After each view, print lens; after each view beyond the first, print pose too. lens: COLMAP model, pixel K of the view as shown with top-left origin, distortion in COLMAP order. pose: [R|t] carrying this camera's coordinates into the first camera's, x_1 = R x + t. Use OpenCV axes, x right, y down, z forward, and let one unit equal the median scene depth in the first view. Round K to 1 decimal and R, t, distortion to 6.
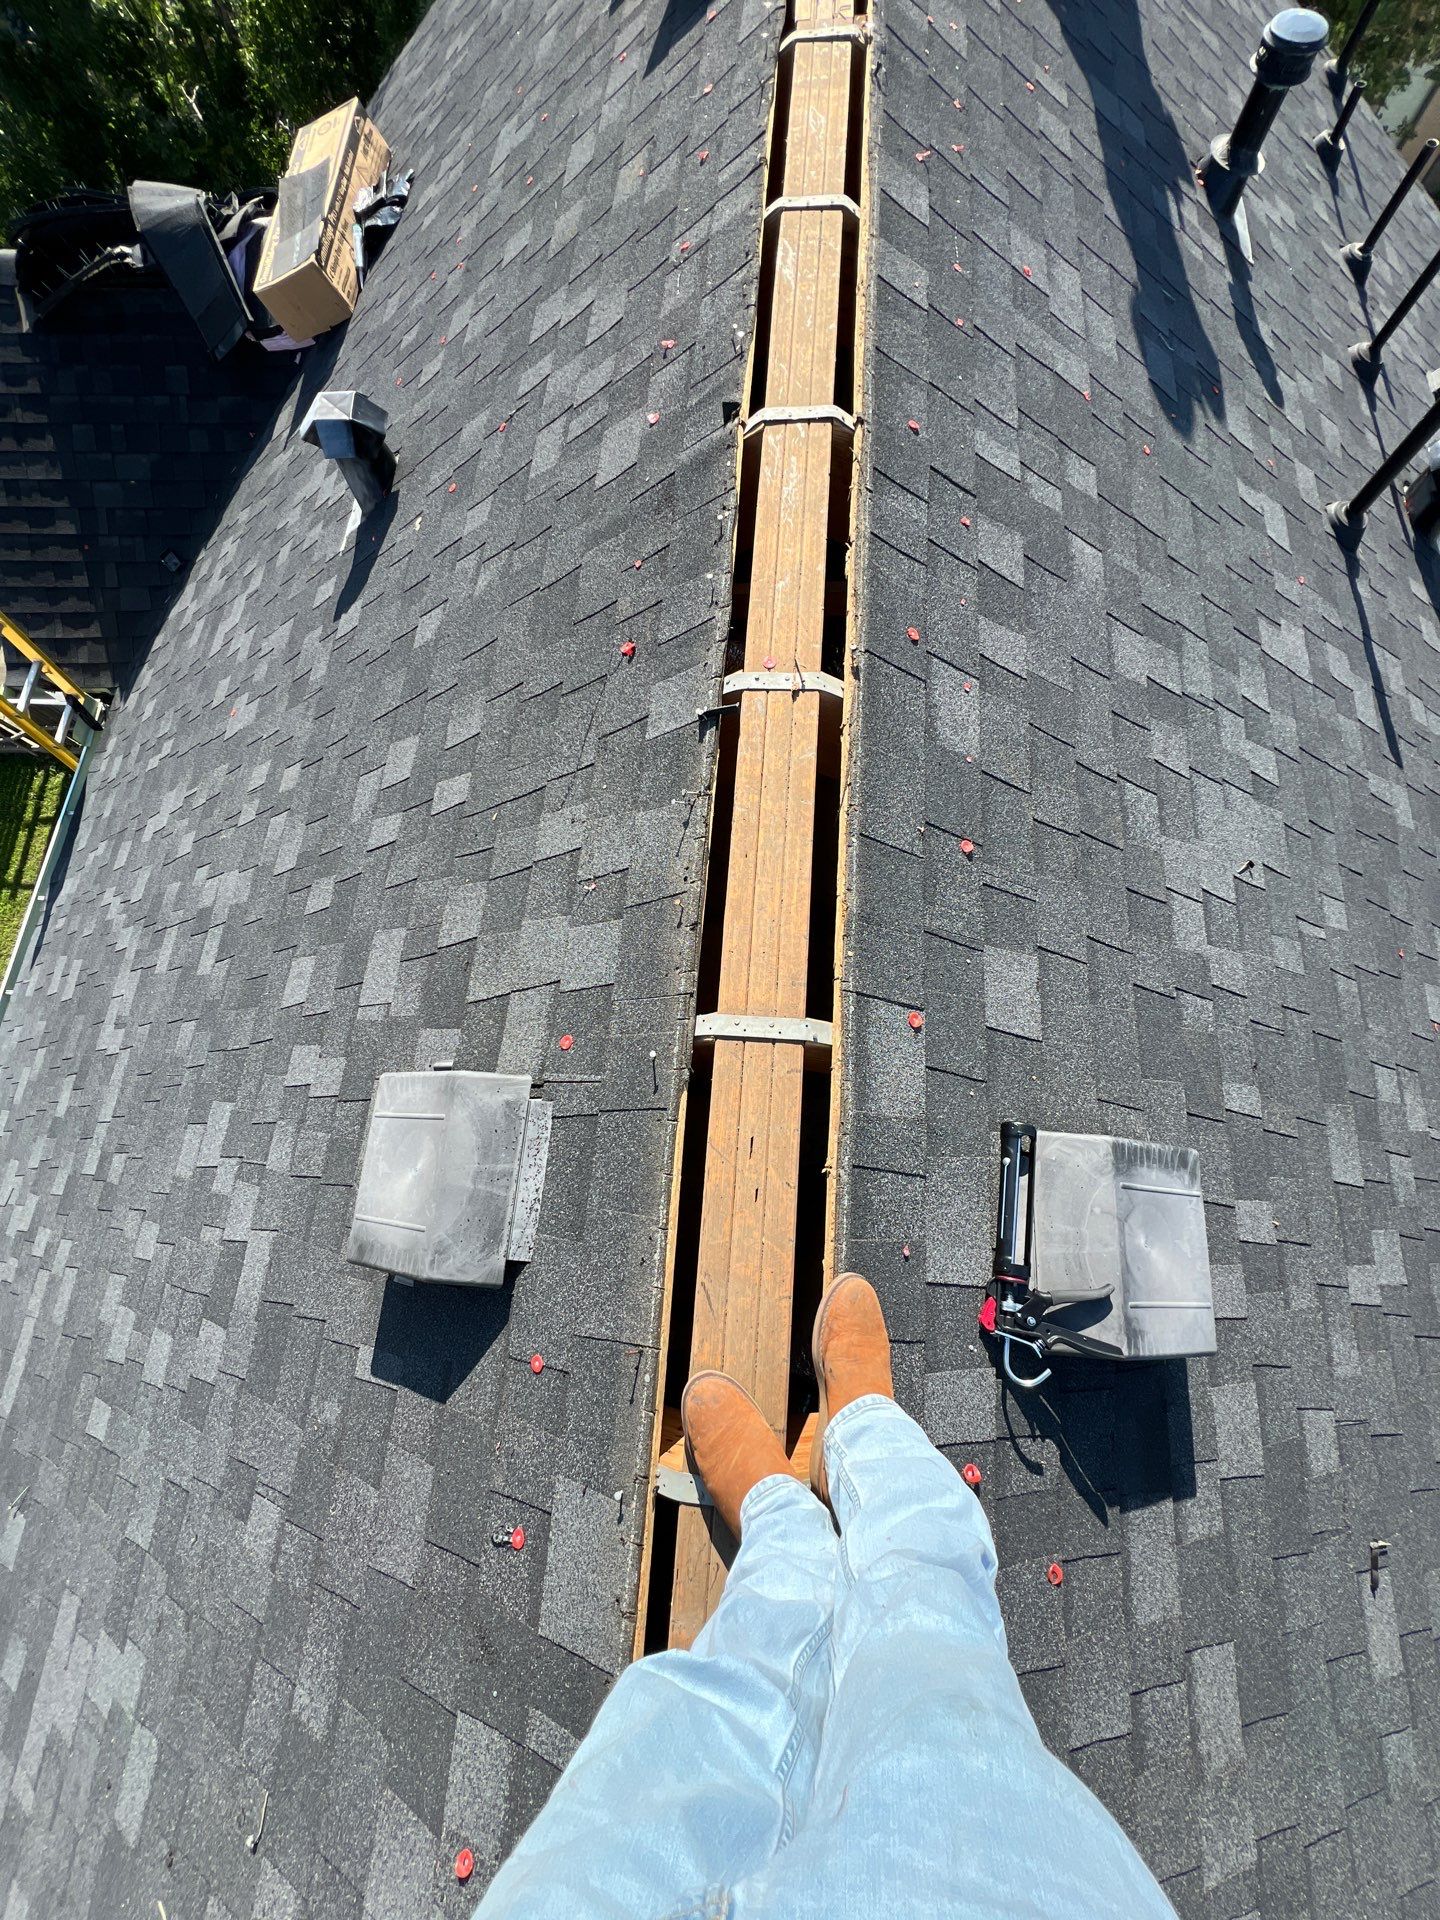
lens RADIAL K [[767.5, 0, 723.4], [0, 767.5, 952.2], [0, 0, 1]] dist [-0.000970, -0.000283]
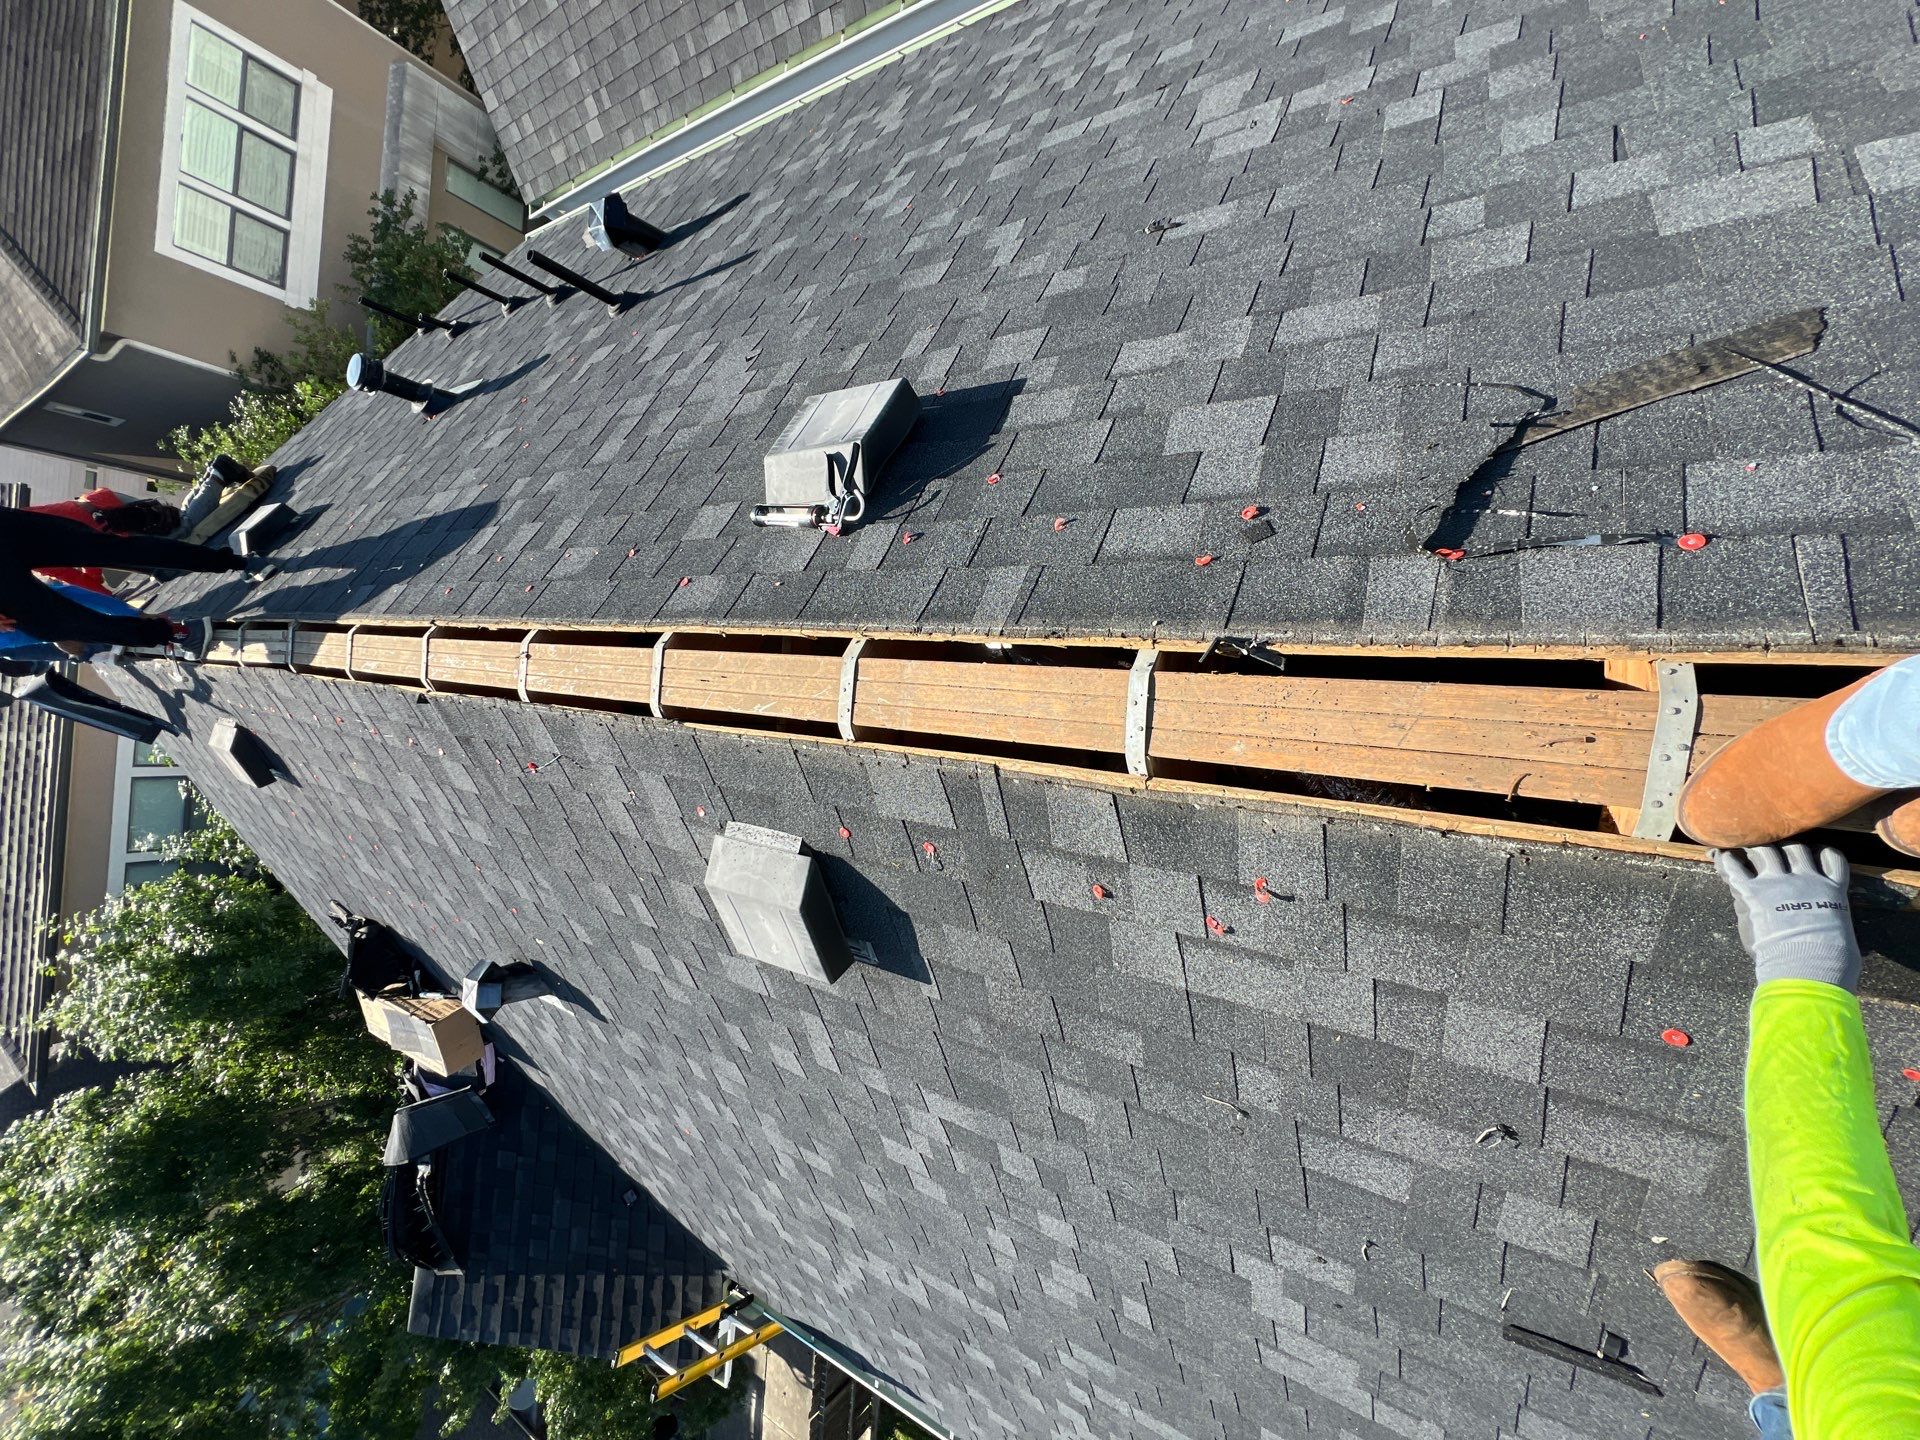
lens RADIAL K [[767.5, 0, 956.2], [0, 767.5, 717.4], [0, 0, 1]] dist [-0.000970, -0.000283]
pose [[0.055550, -0.994969, 0.083373, -0.057015], [0.959903, 0.030238, -0.278698, 0.474223], [0.274775, 0.095512, 0.956753, -0.145568]]
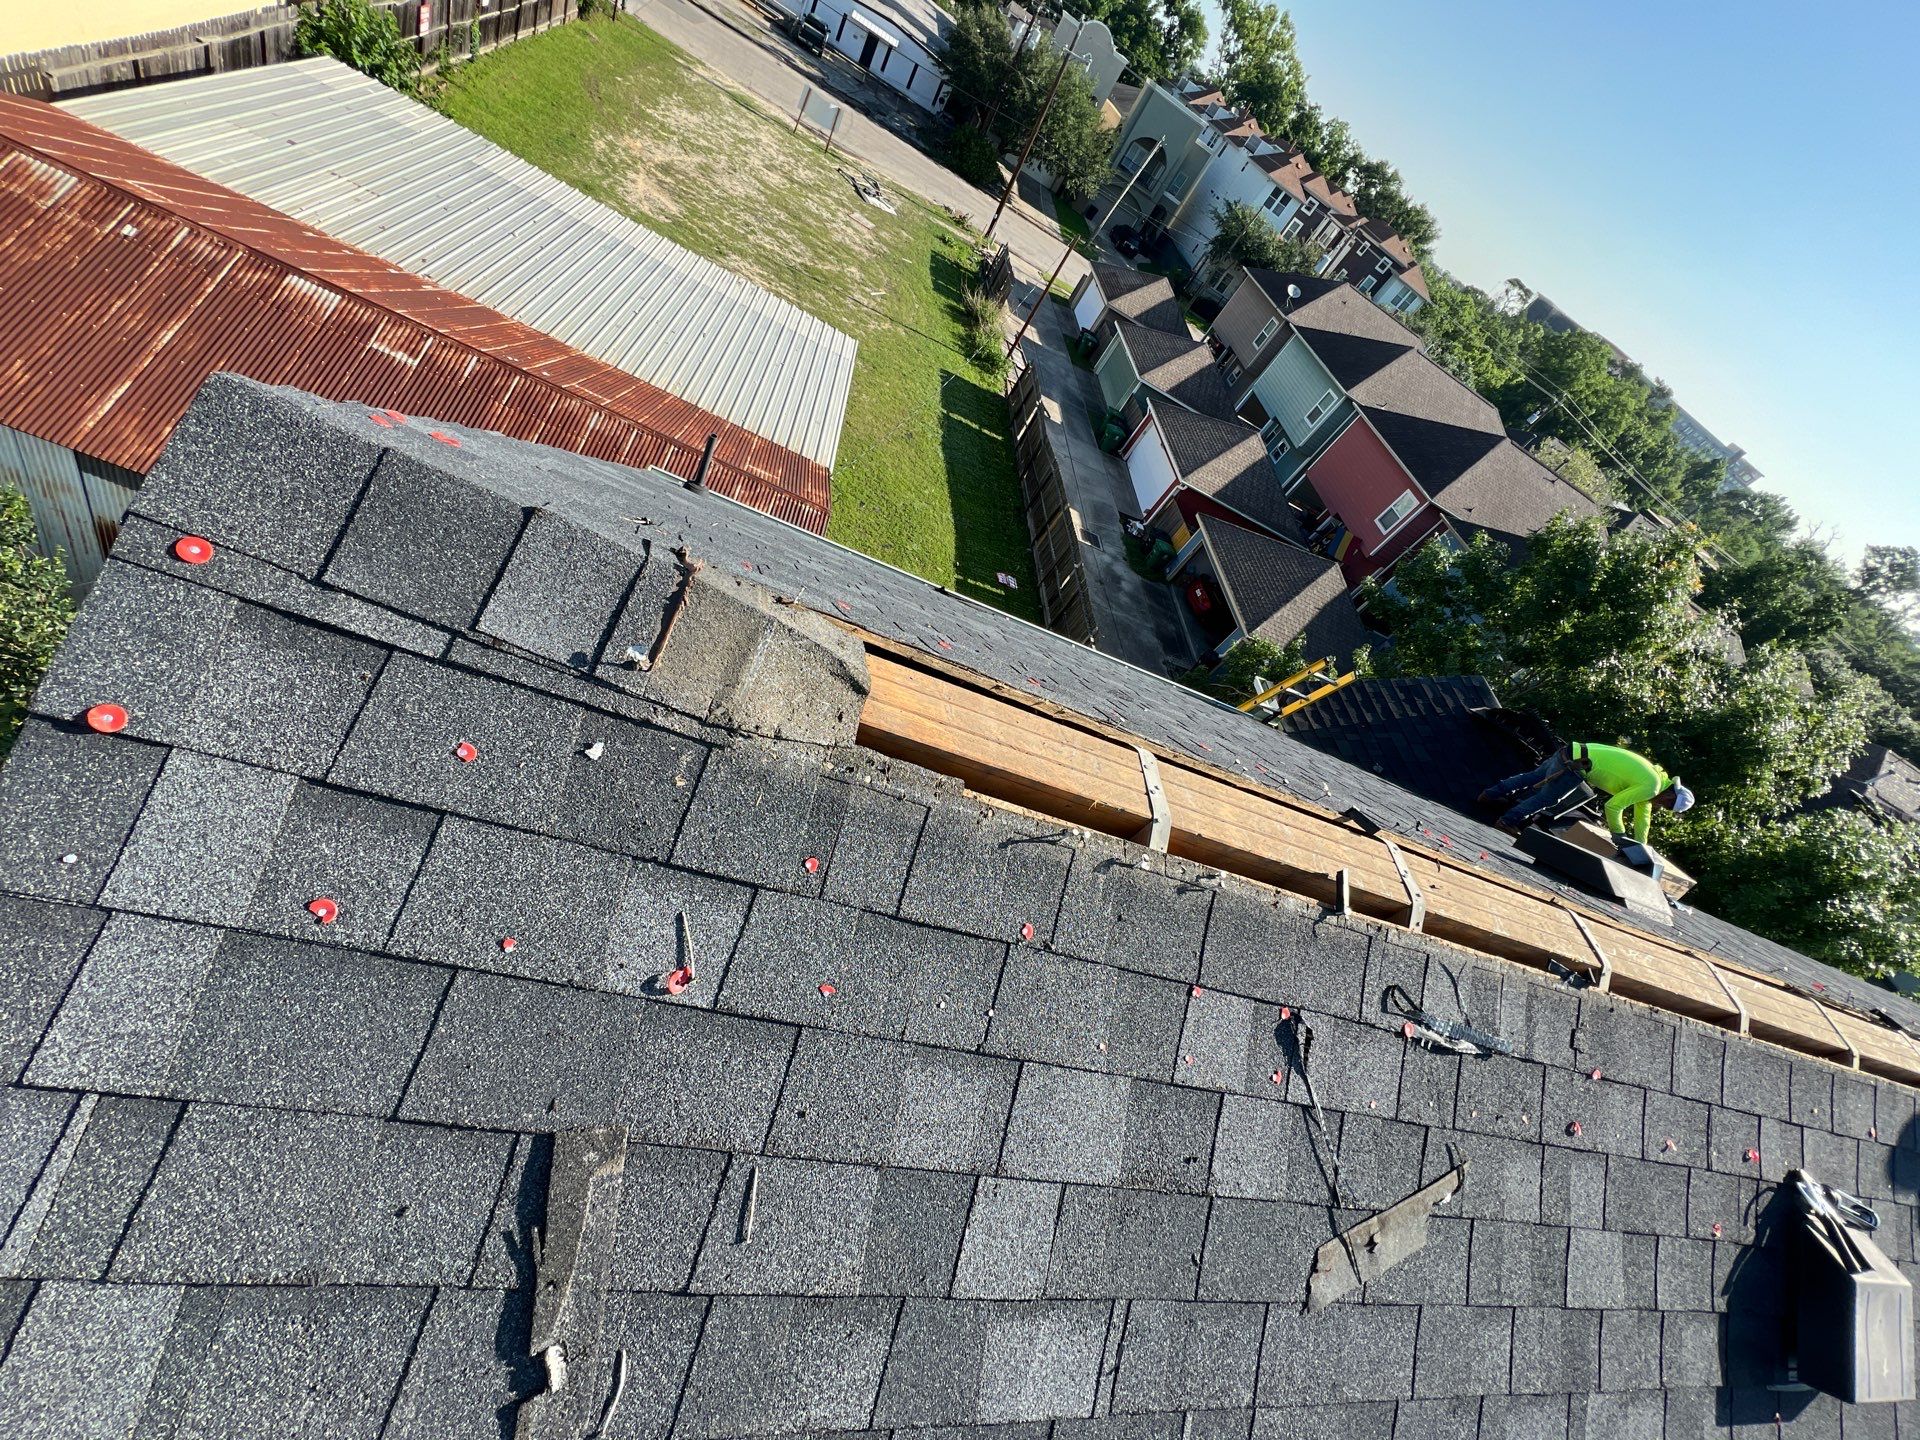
lens RADIAL K [[769.7, 0, 969.2], [0, 769.7, 725.1], [0, 0, 1]] dist [-0.003273, 0.000545]
pose [[0.065371, 0.799583, -0.596987, 0.176515], [-0.973728, -0.079664, -0.213323, 1.061503], [-0.218128, 0.595248, 0.773369, -0.172207]]
